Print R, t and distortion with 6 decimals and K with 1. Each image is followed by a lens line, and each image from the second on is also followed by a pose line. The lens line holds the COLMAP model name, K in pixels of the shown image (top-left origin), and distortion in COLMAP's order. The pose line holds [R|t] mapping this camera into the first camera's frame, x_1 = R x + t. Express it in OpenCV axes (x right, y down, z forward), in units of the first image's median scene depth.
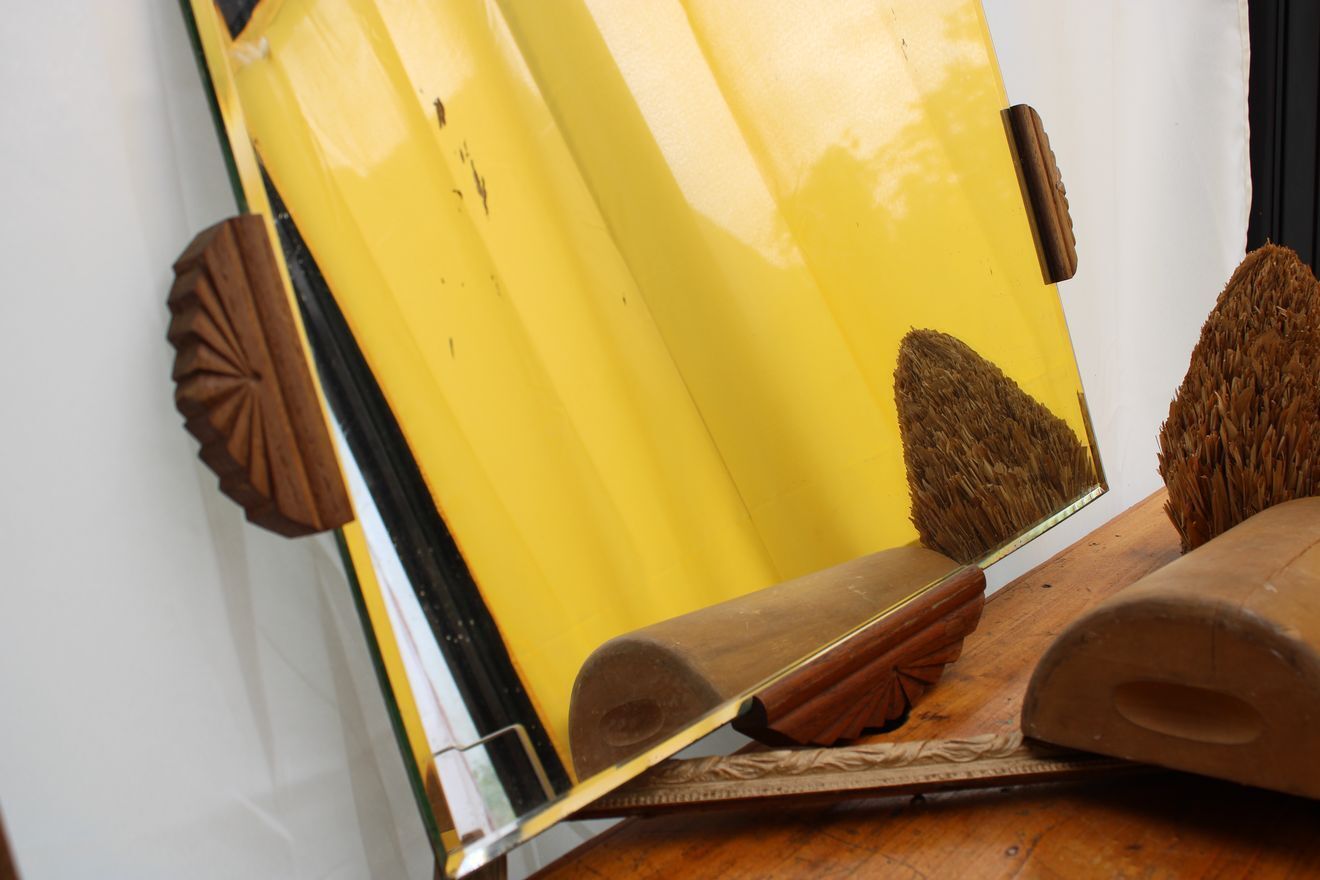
lens RADIAL K [[1451.8, 0, 676.2], [0, 1451.8, 449.3], [0, 0, 1]] dist [-0.094833, 0.021959]
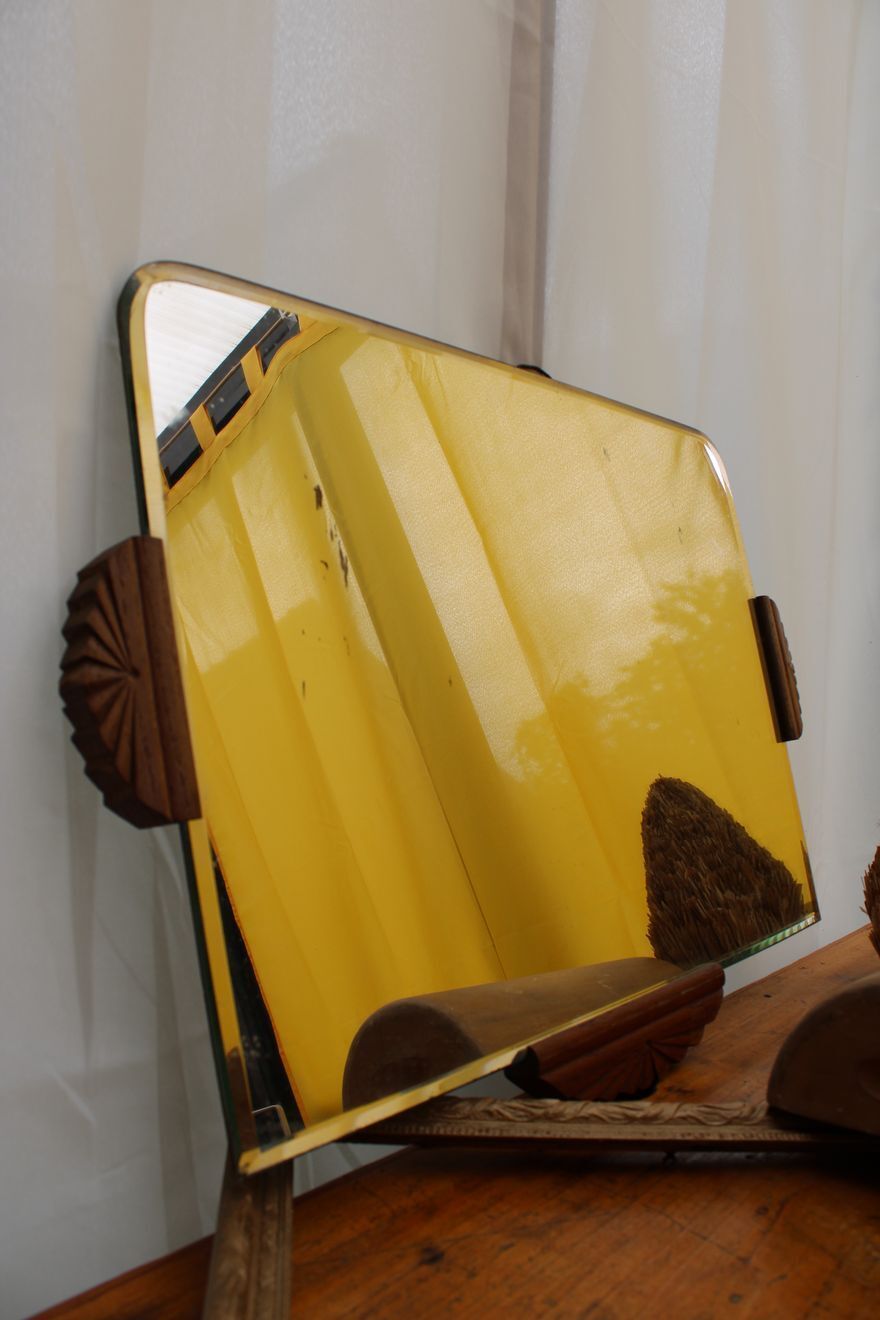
lens RADIAL K [[1124.5, 0, 440.0], [0, 1124.5, 660.0], [0, 0, 1]] dist [-0.164913, 0.146042]
pose [[0.994379, 0.105855, -0.002116, -0.043182], [-0.103521, 0.967879, -0.229113, 0.085982], [-0.022205, 0.228044, 0.973398, 0.119835]]
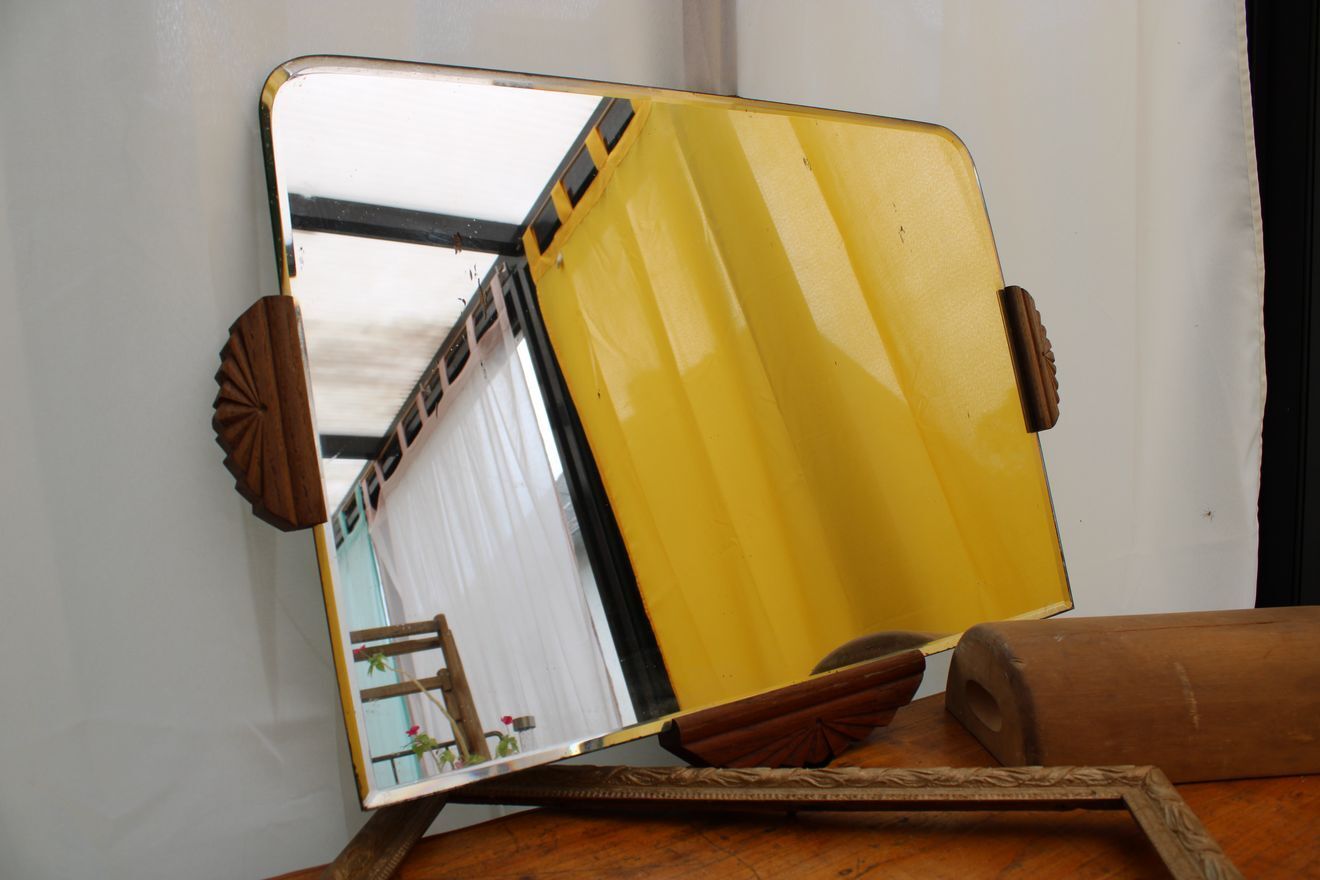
lens RADIAL K [[1124.5, 0, 665.7], [0, 1124.5, 439.6], [0, 0, 1]] dist [-0.164913, 0.146042]
pose [[0.967730, 0.066002, -0.243192, 0.264883], [-0.100333, 0.986213, -0.131594, 0.062014], [0.231153, 0.151748, 0.961010, 0.053842]]
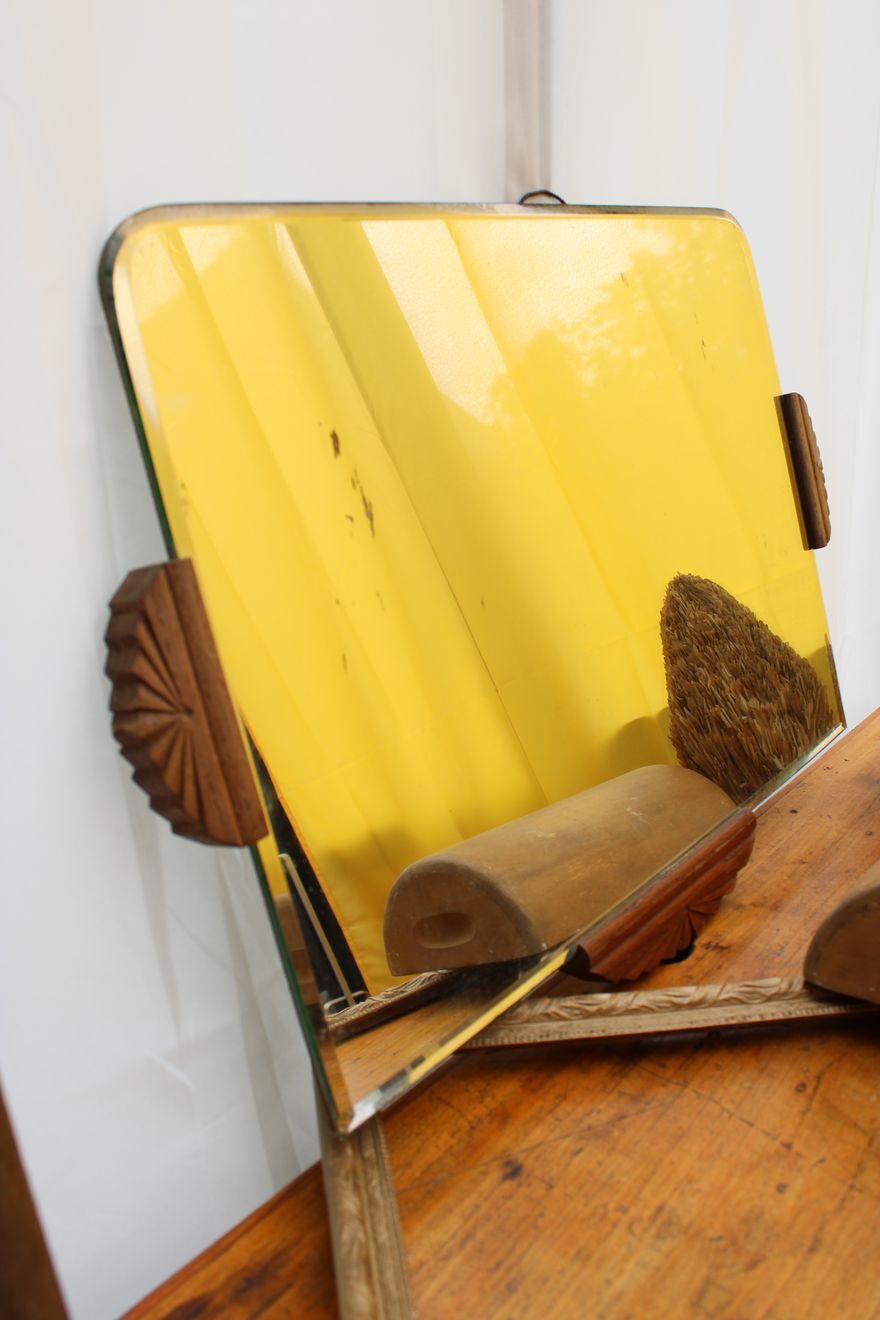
lens RADIAL K [[1244.5, 0, 440.0], [0, 1244.5, 660.0], [0, 0, 1]] dist [-0.153019, 0.182807]
pose [[0.998427, 0.027051, 0.049101, -0.112705], [-0.030573, 0.996904, 0.072445, -0.125518], [-0.046989, -0.073832, 0.996163, 0.041964]]
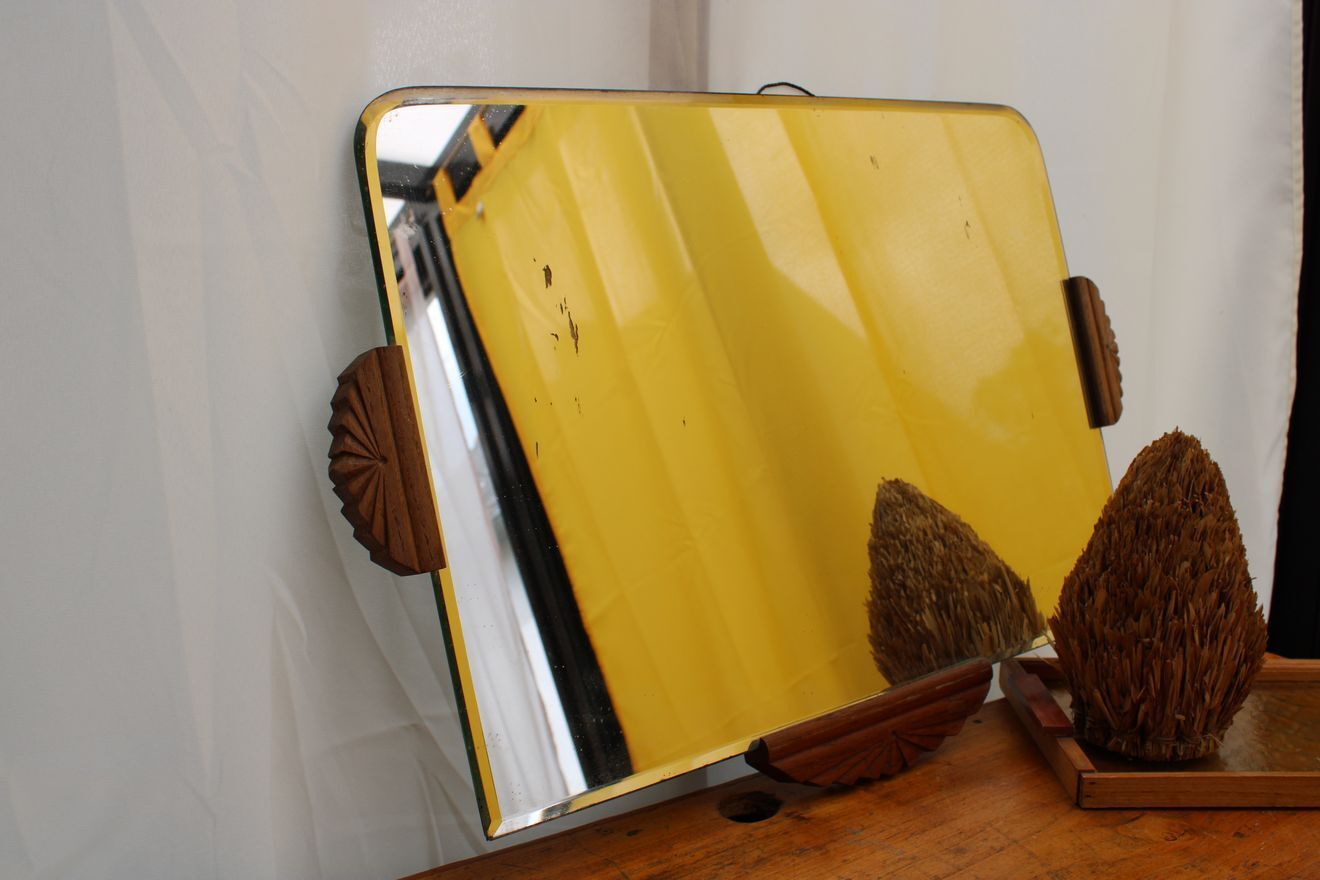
lens RADIAL K [[1362.3, 0, 662.6], [0, 1362.3, 446.9], [0, 0, 1]] dist [-0.090826, -0.001501]
pose [[0.977821, 0.076421, -0.195001, 0.183936], [-0.088930, 0.994451, -0.056205, -0.009313], [0.189624, 0.072300, 0.979191, -0.203495]]
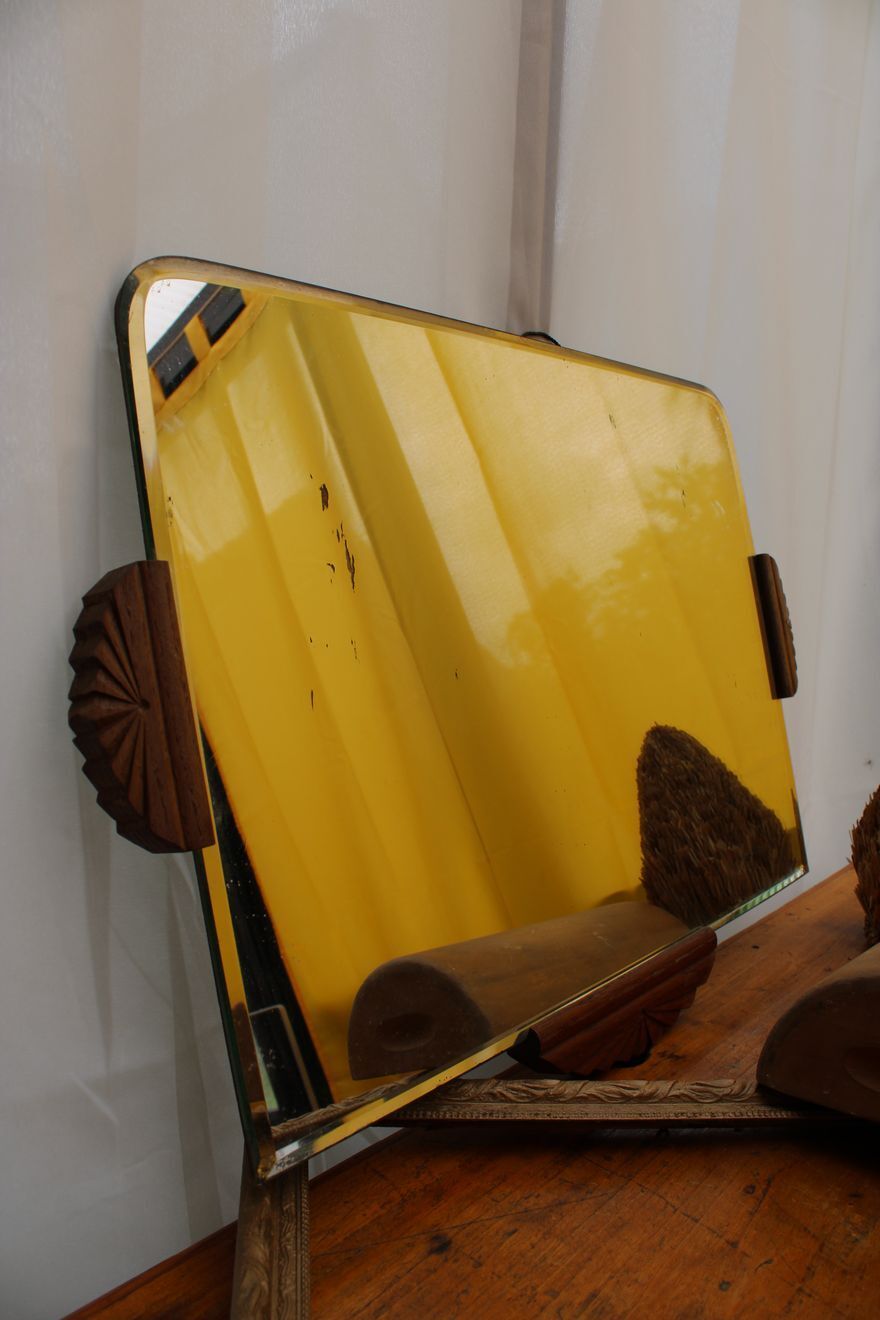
lens RADIAL K [[1101.2, 0, 447.7], [0, 1101.2, 663.9], [0, 0, 1]] dist [-0.167151, 0.145530]
pose [[0.993772, 0.108701, 0.024501, -0.064373], [-0.104958, 0.986995, -0.121756, -0.003041], [-0.037418, 0.118426, 0.992258, 0.120959]]
